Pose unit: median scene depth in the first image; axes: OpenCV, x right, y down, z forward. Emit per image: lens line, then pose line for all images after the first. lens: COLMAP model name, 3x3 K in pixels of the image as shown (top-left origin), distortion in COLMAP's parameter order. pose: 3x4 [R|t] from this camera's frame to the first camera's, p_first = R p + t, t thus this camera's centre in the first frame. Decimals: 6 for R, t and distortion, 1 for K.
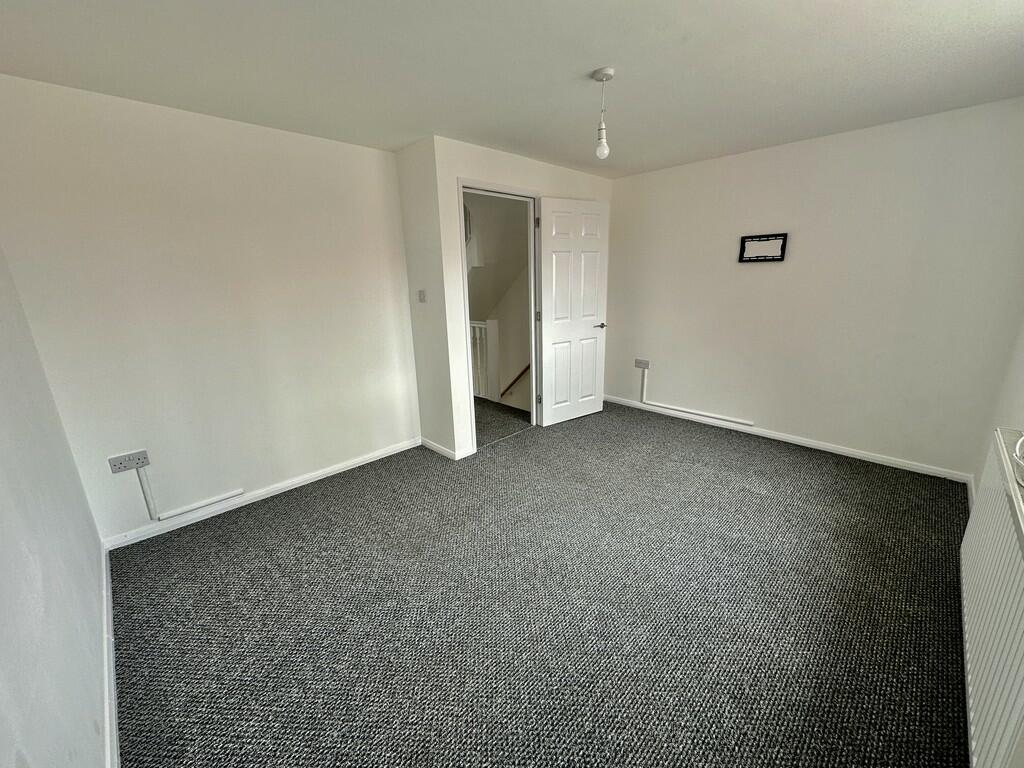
lens RADIAL K [[406.7, 0, 512.7], [0, 406.7, 385.6], [0, 0, 1]] dist [-0.000724, 0.000201]
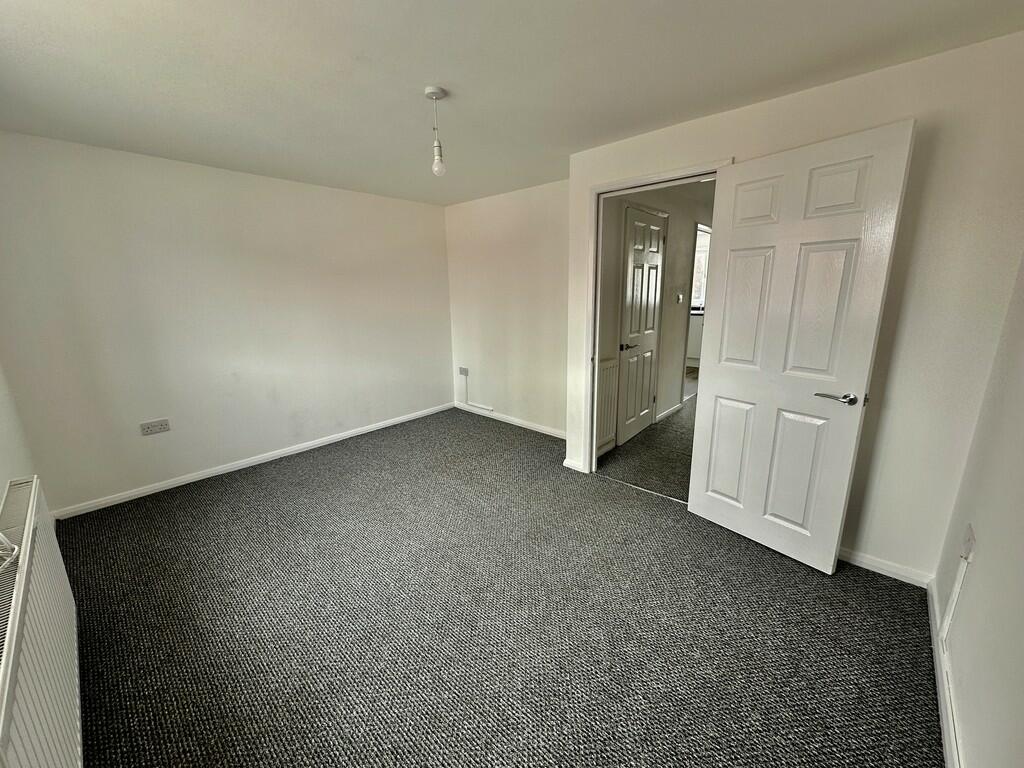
lens RADIAL K [[406.7, 0, 512.7], [0, 406.7, 385.6], [0, 0, 1]] dist [-0.000724, 0.000201]
pose [[0.048643, 0.258705, -0.964731, 0.792403], [-0.252156, 0.937769, 0.238761, -0.218206], [0.966463, 0.231648, 0.110849, 0.713934]]
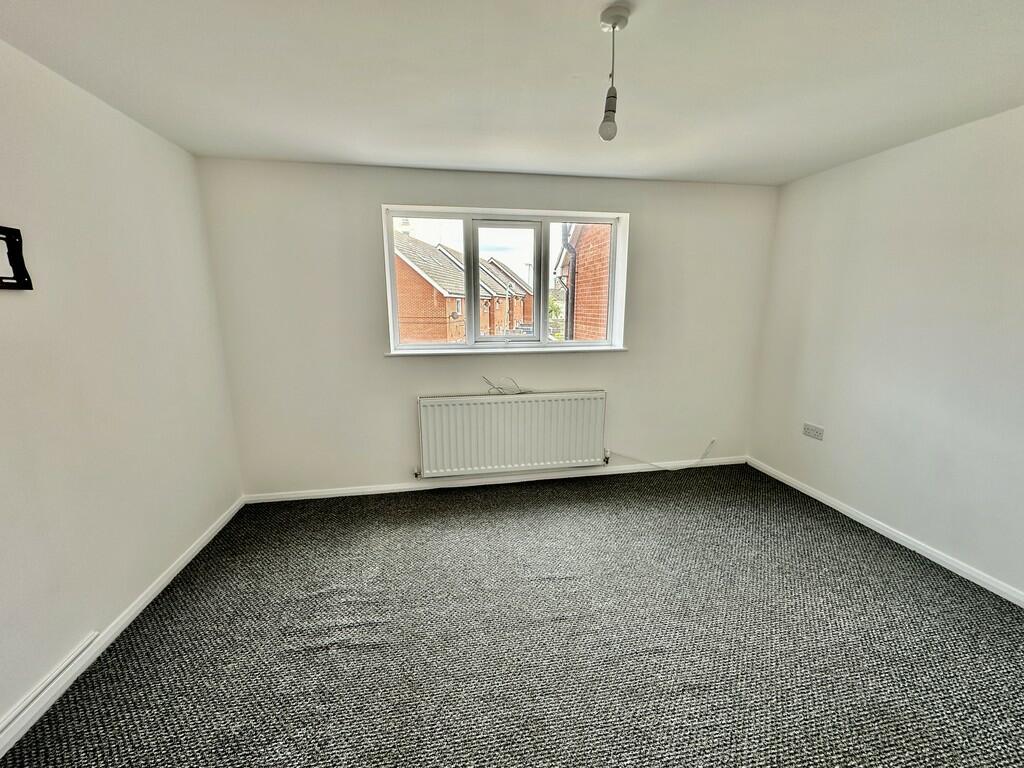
lens RADIAL K [[406.7, 0, 512.7], [0, 406.7, 385.6], [0, 0, 1]] dist [-0.000724, 0.000201]
pose [[-0.822342, -0.086821, 0.562330, -0.043084], [0.172882, 0.903442, 0.392306, -0.290004], [-0.542093, 0.419827, -0.727929, 1.066564]]
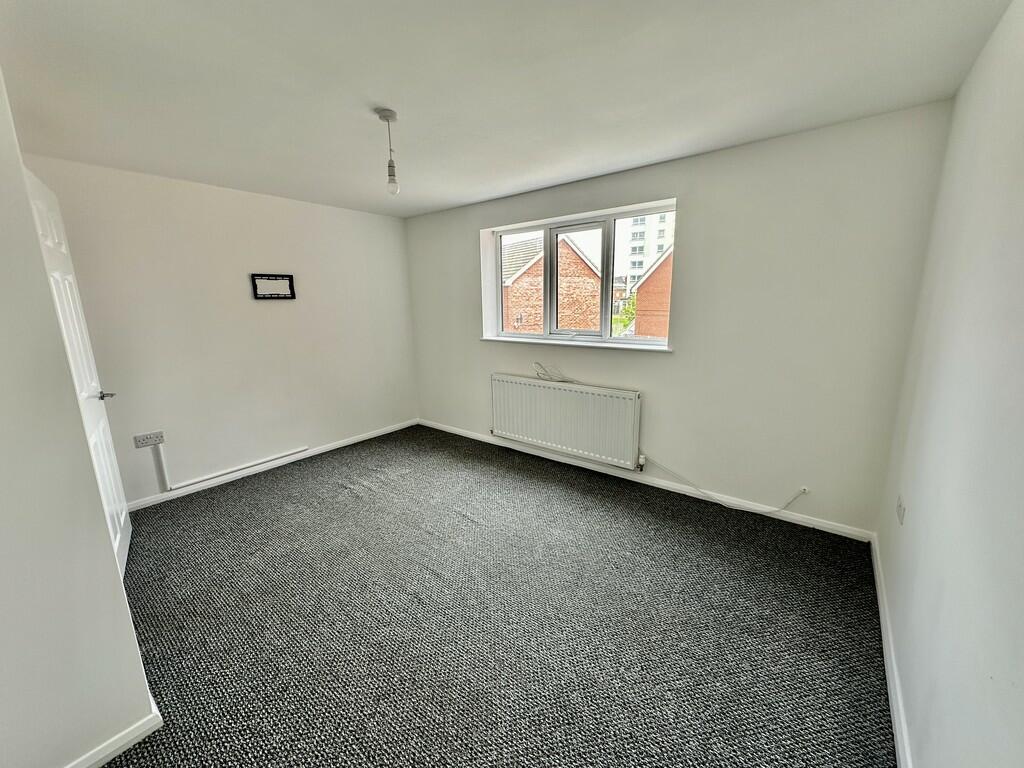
lens RADIAL K [[406.7, 0, 512.7], [0, 406.7, 385.6], [0, 0, 1]] dist [-0.000724, 0.000201]
pose [[-0.120271, -0.179146, 0.976443, -0.546373], [0.283098, 0.936553, 0.206697, -0.141085], [-0.951520, 0.301289, -0.061924, 0.558168]]
